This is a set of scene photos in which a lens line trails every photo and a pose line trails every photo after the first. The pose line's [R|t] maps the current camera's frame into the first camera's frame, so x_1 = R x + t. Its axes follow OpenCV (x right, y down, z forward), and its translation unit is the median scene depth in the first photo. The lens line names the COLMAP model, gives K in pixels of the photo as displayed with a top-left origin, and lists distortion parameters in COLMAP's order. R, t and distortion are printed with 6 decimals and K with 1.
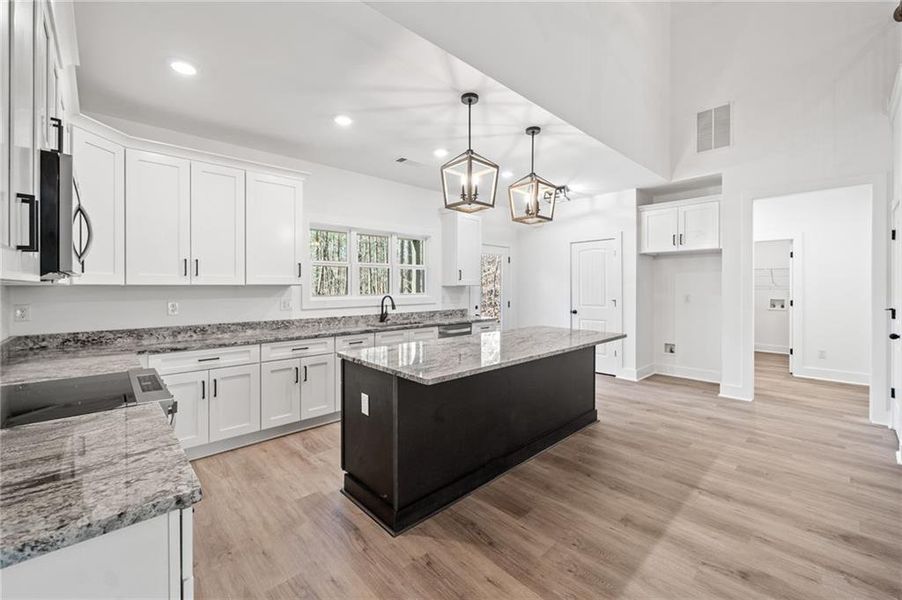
lens RADIAL K [[362.5, 0, 435.3], [0, 362.5, 287.9], [0, 0, 1]] dist [-0.001142, -0.000076]
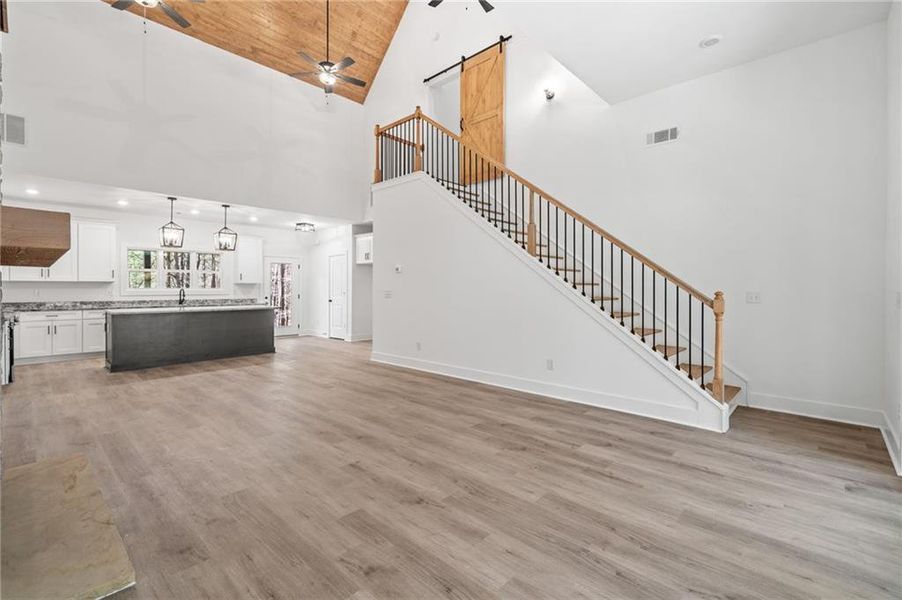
lens RADIAL K [[398.0, 0, 424.6], [0, 398.0, 287.0], [0, 0, 1]] dist [0.021019, 0.000215]
pose [[0.998544, 0.001285, 0.053937, 1.072818], [-0.000725, 0.999946, -0.010406, 0.037350], [-0.053948, 0.010351, 0.998490, -1.121847]]
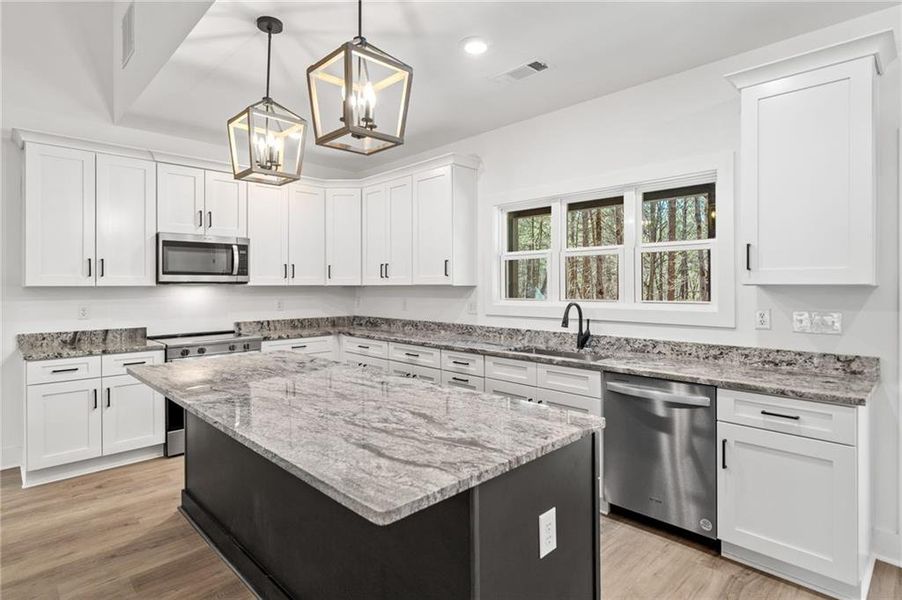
lens RADIAL K [[478.6, 0, 461.7], [0, 478.6, 285.1], [0, 0, 1]] dist [0.007278, 0.001151]
pose [[0.055729, 0.002407, -0.998443, 0.737747], [-0.001545, 0.999996, 0.002325, -0.010145], [0.998445, 0.001413, 0.055733, 0.922195]]
